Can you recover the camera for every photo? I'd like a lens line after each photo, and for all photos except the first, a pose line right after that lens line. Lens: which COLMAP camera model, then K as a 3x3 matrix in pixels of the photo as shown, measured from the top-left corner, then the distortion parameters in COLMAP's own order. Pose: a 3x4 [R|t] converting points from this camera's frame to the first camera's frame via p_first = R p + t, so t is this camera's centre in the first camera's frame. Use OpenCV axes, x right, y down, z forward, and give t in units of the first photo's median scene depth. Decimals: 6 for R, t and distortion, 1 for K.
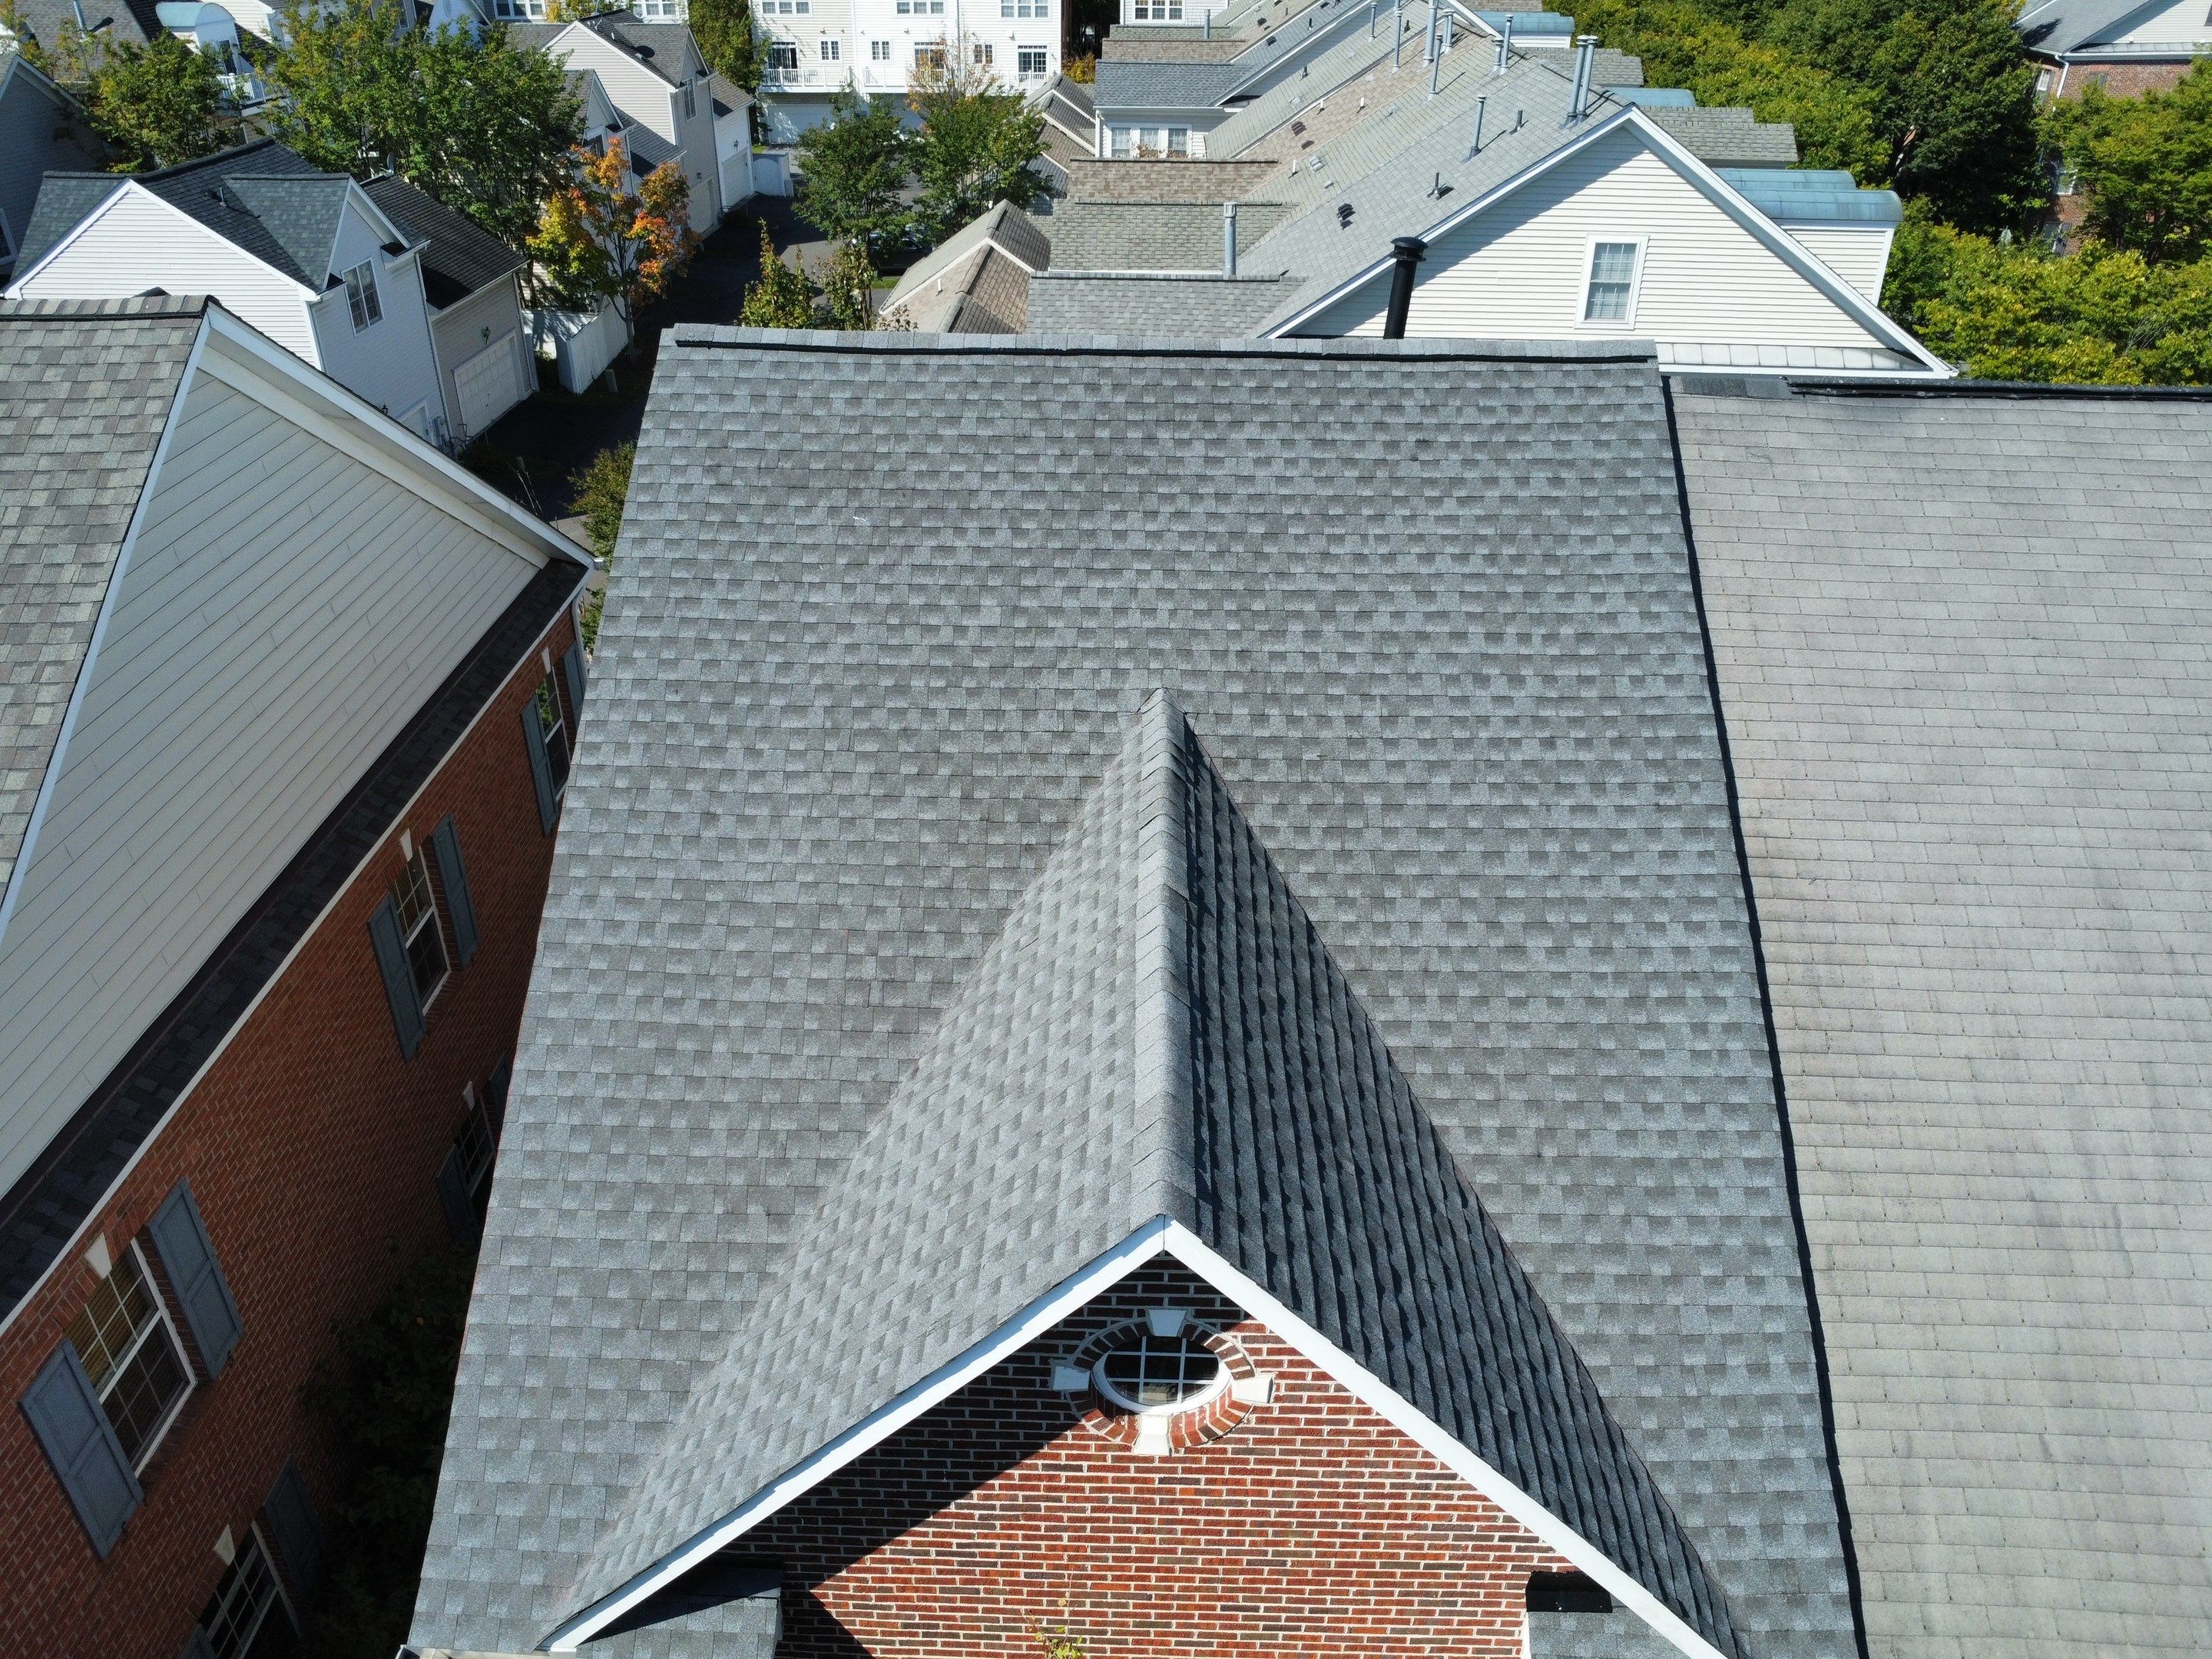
lens RADIAL K [[1609.4, 0, 1088.0], [0, 1609.4, 822.1], [0, 0, 1]] dist [-0.034599, 0.000217]
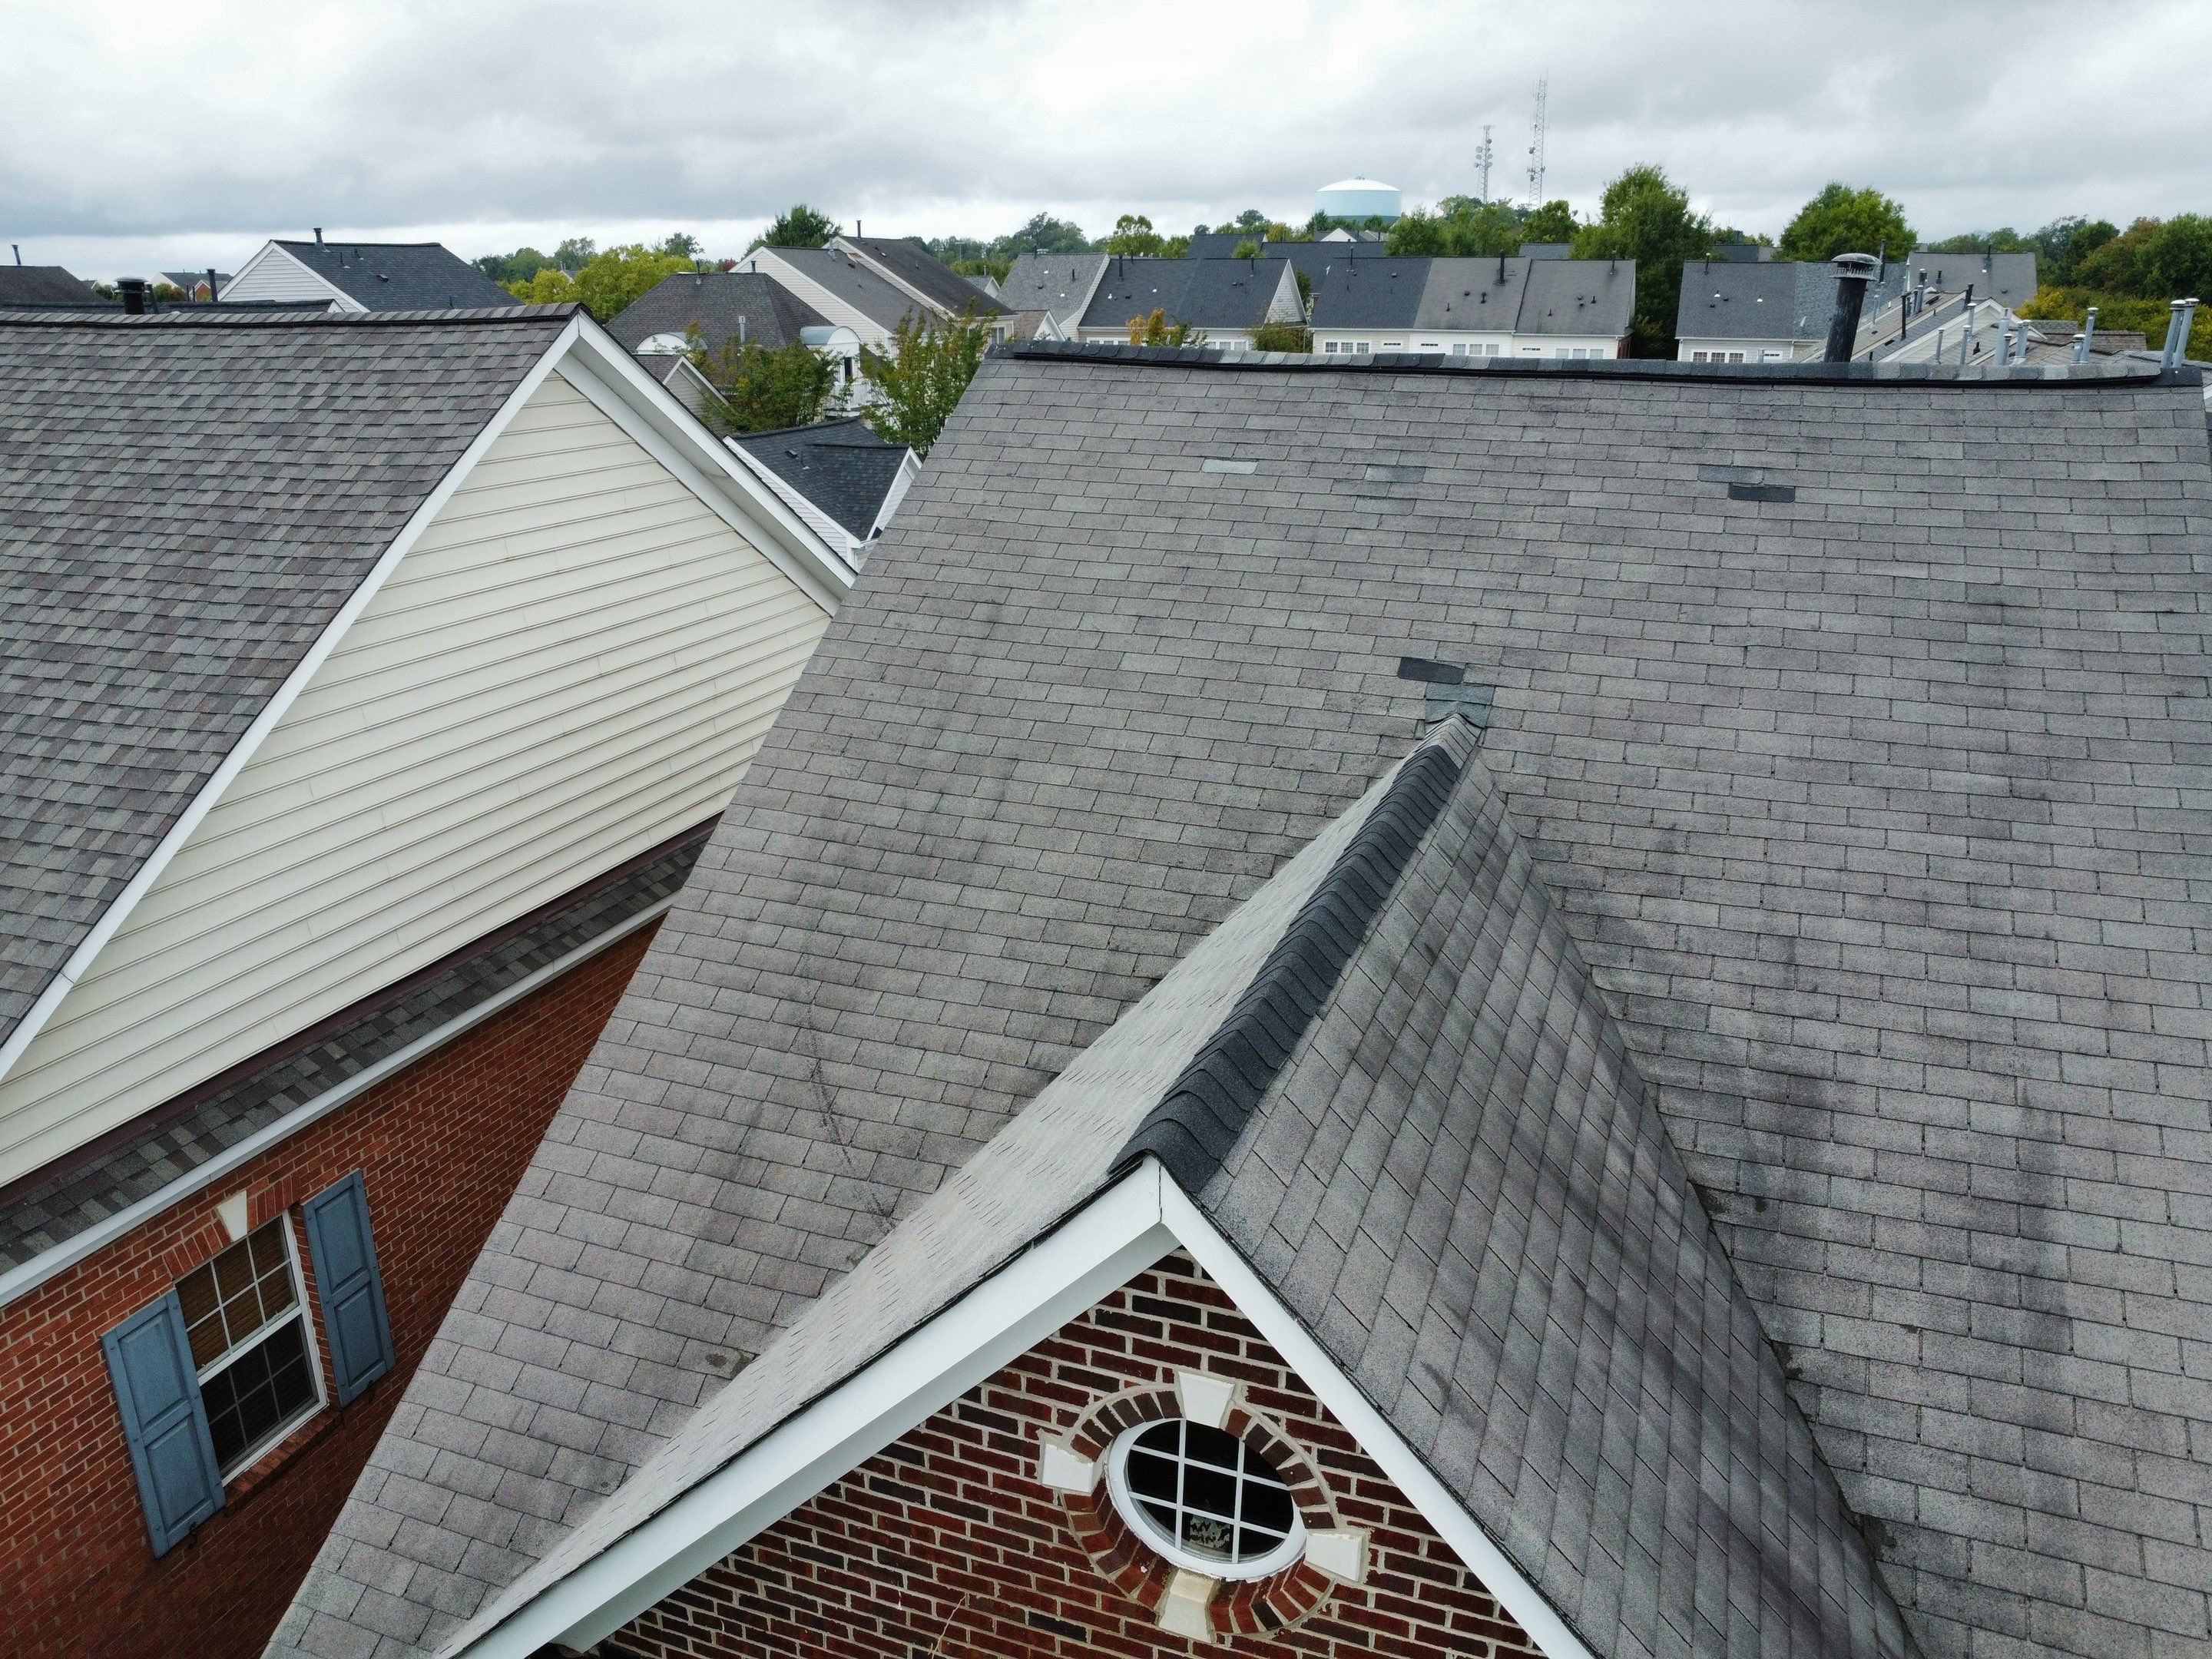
lens RADIAL K [[1609.4, 0, 1087.9], [0, 1609.4, 817.1], [0, 0, 1]] dist [-0.034599, 0.000217]
pose [[0.944816, 0.098752, -0.312363, 0.132531], [-0.162896, 0.968873, -0.186413, 0.152175], [0.284232, 0.227008, 0.931493, 0.234476]]
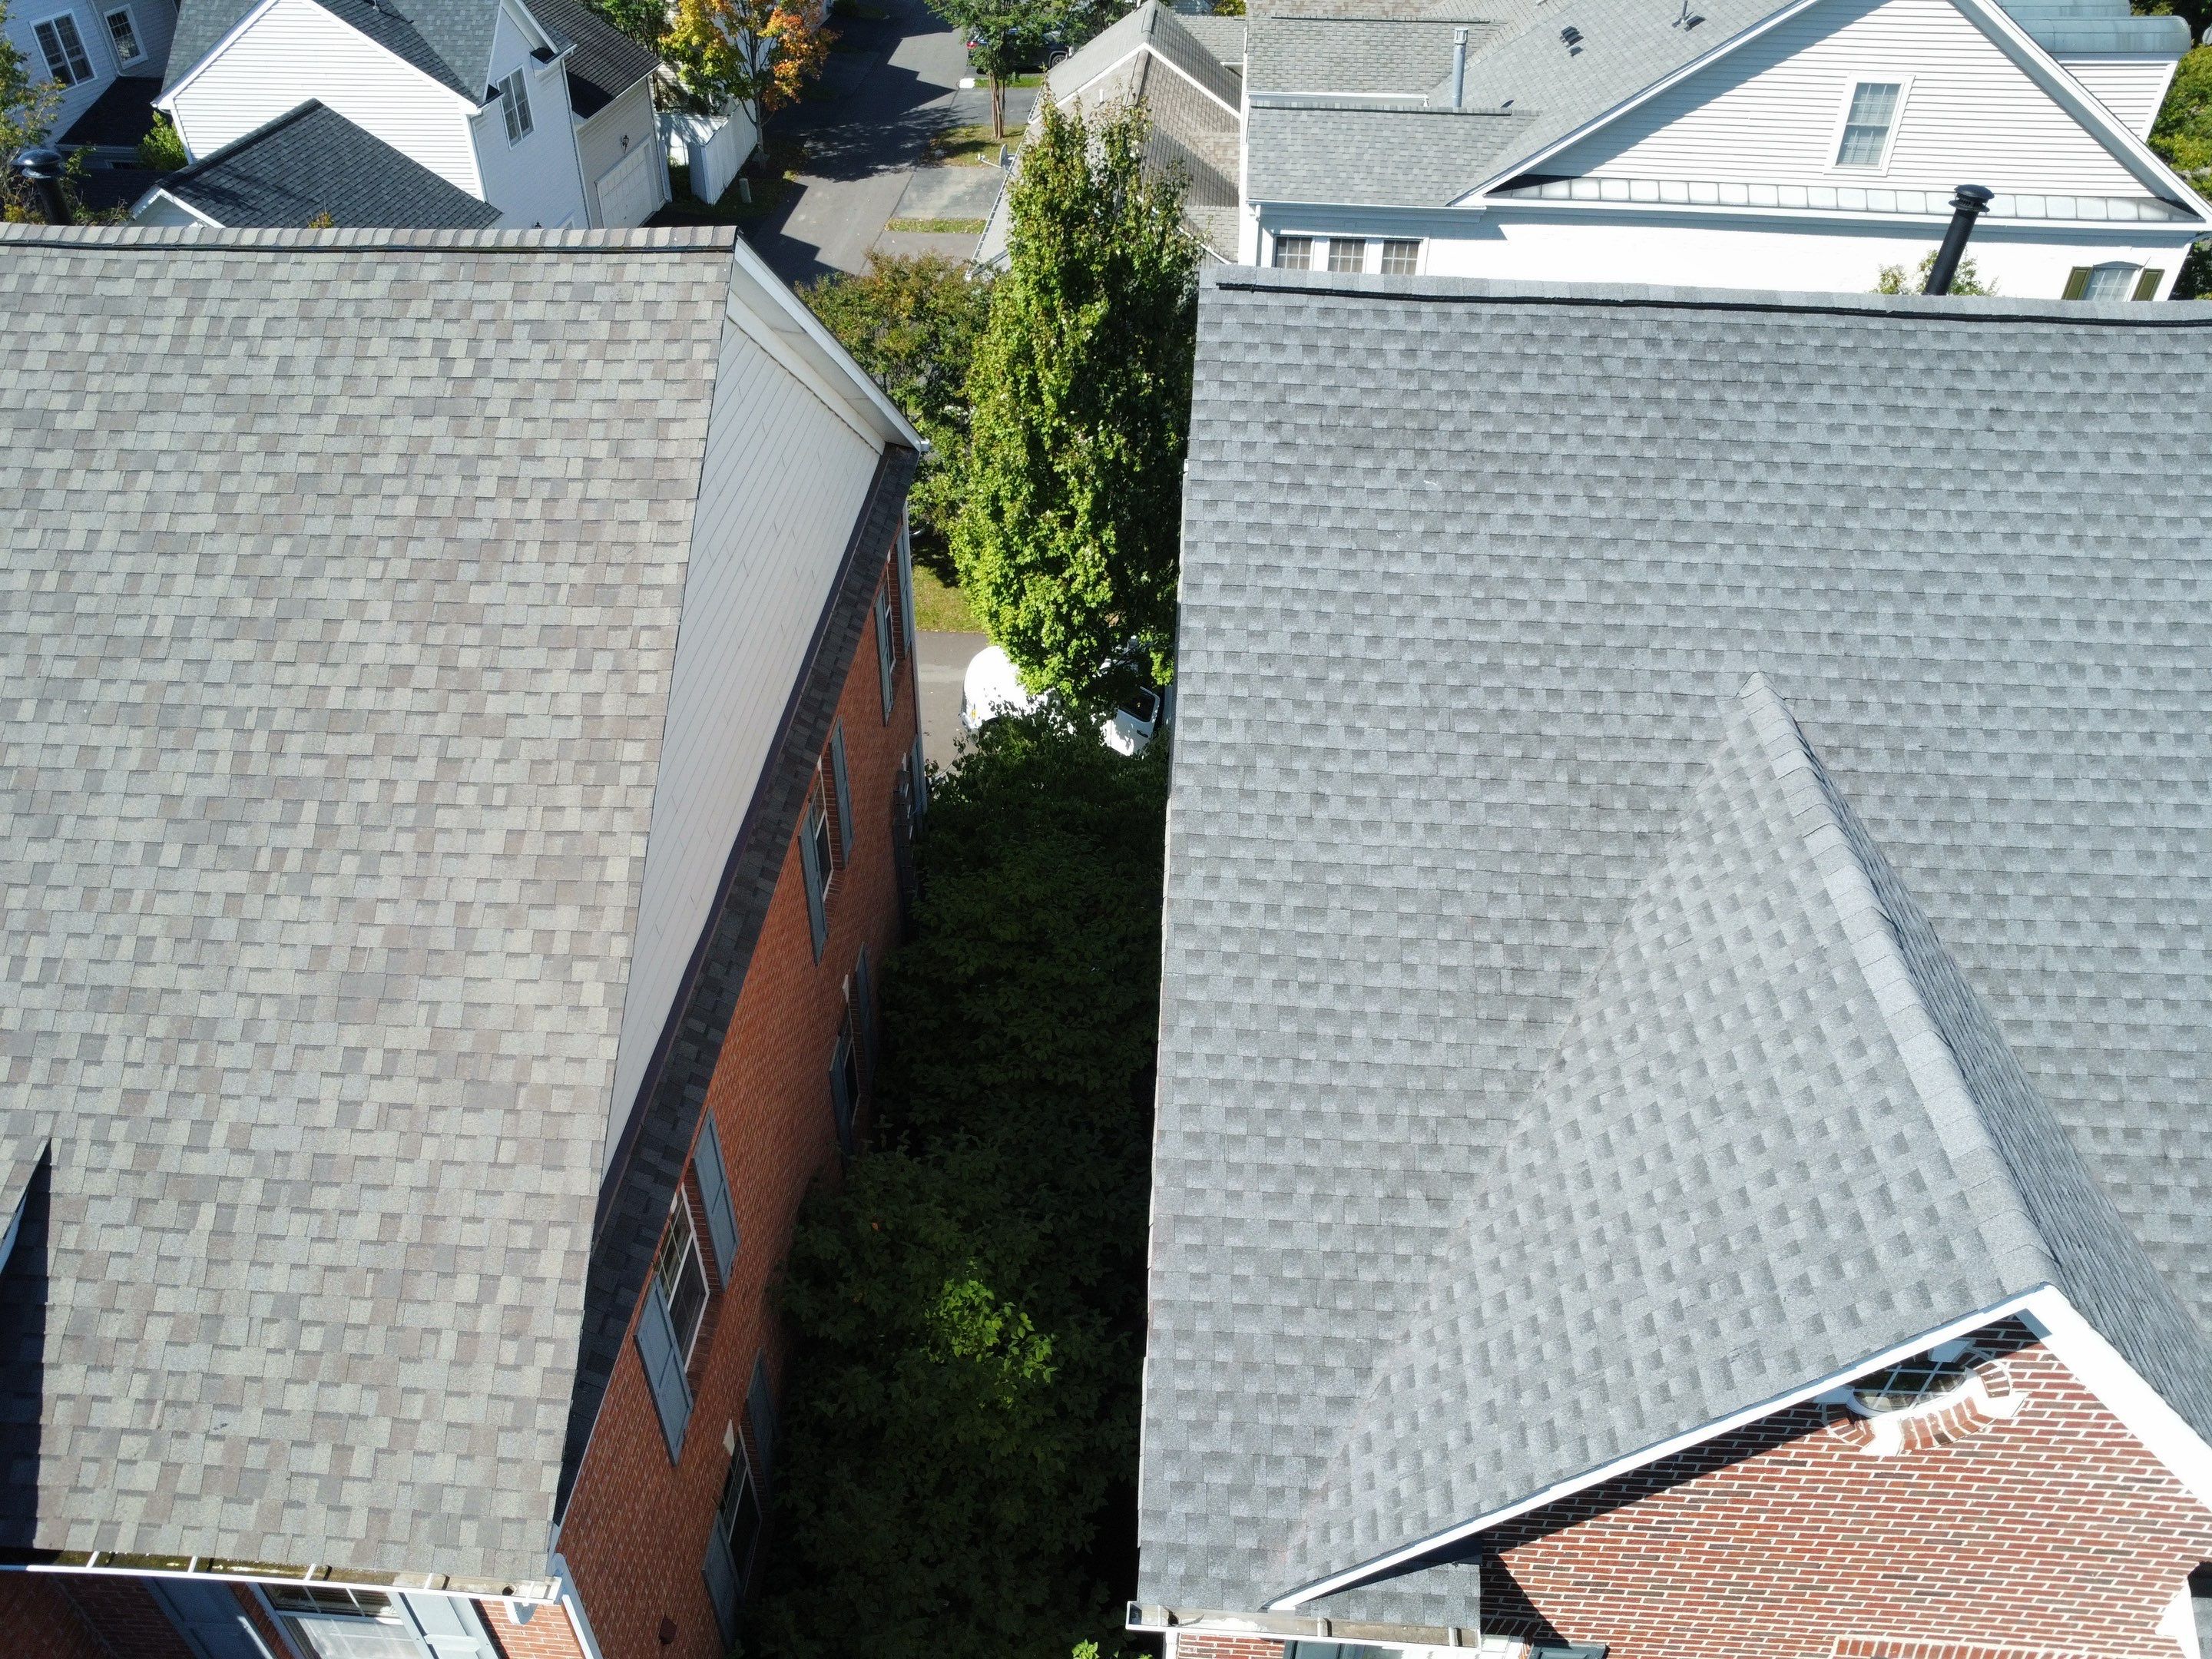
lens RADIAL K [[1609.4, 0, 1090.5], [0, 1609.4, 821.4], [0, 0, 1]] dist [-0.034599, 0.000217]
pose [[0.999486, 0.019544, -0.025396, -0.356264], [-0.016321, 0.992464, 0.121443, -0.109438], [0.027578, -0.120966, 0.992273, -0.008741]]
